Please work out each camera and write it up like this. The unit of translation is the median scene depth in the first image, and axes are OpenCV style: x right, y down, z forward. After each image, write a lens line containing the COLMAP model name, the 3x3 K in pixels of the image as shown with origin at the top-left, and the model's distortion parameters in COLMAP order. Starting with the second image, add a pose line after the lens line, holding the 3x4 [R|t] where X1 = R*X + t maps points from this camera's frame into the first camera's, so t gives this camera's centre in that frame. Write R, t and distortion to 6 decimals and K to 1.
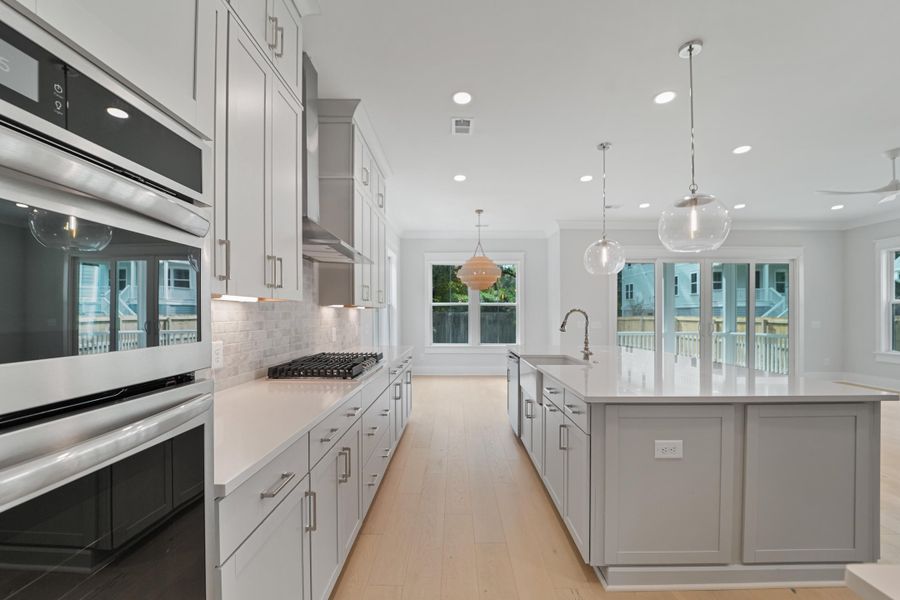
lens RADIAL K [[370.6, 0, 450.9], [0, 370.6, 317.0], [0, 0, 1]] dist [-0.022006, -0.000059]
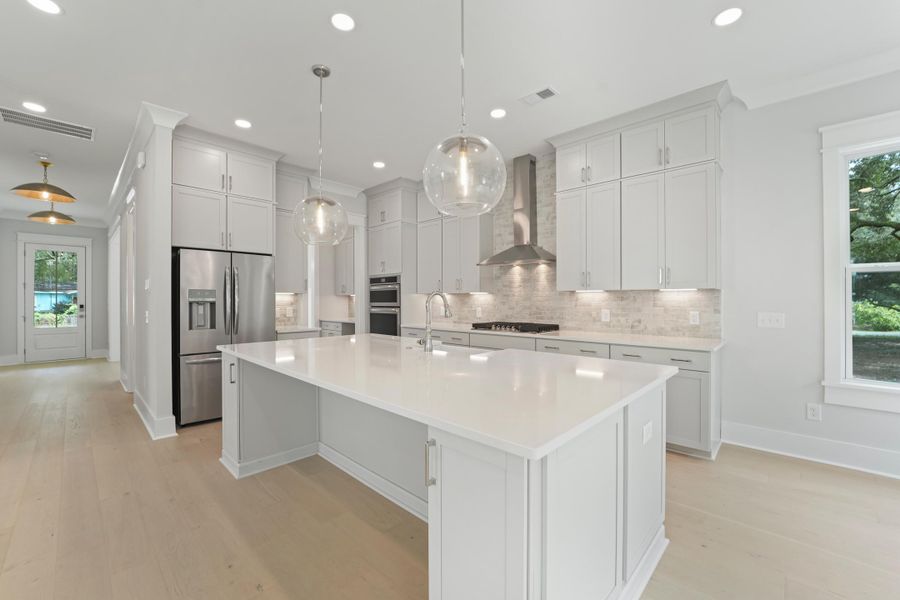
lens RADIAL K [[366.7, 0, 450.3], [0, 366.7, 298.3], [0, 0, 1]] dist [-0.020856, 0.000185]
pose [[-0.679837, 0.000189, -0.733363, 0.833049], [-0.001550, 0.999997, 0.001695, -0.007032], [0.733361, 0.002289, -0.679835, 1.416315]]
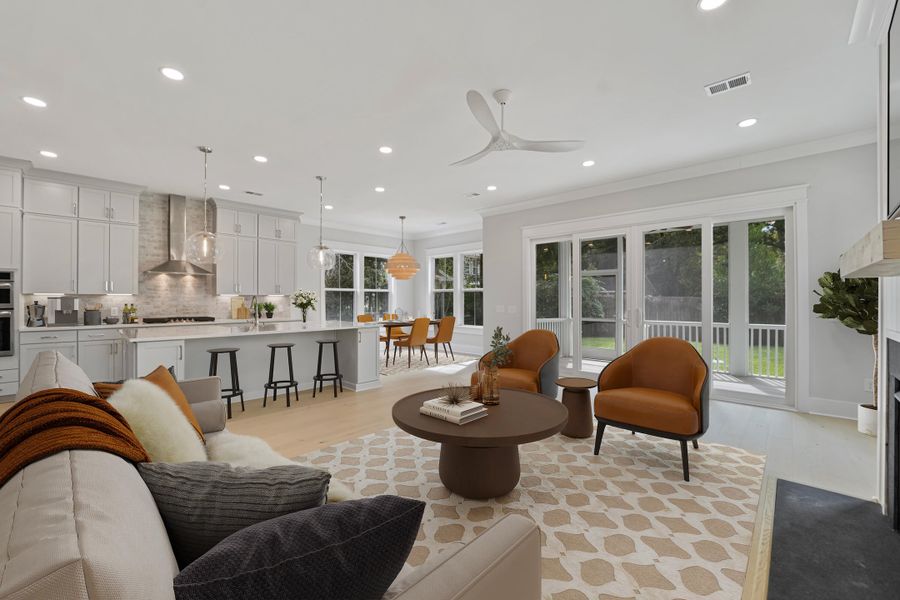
lens RADIAL K [[366.7, 0, 450.3], [0, 366.7, 298.3], [0, 0, 1]] dist [-0.020856, 0.000185]
pose [[0.730737, -0.002955, -0.682652, 1.856937], [-0.002907, 0.999968, -0.007439, -0.000410], [0.682653, 0.007420, 0.730705, 0.354302]]
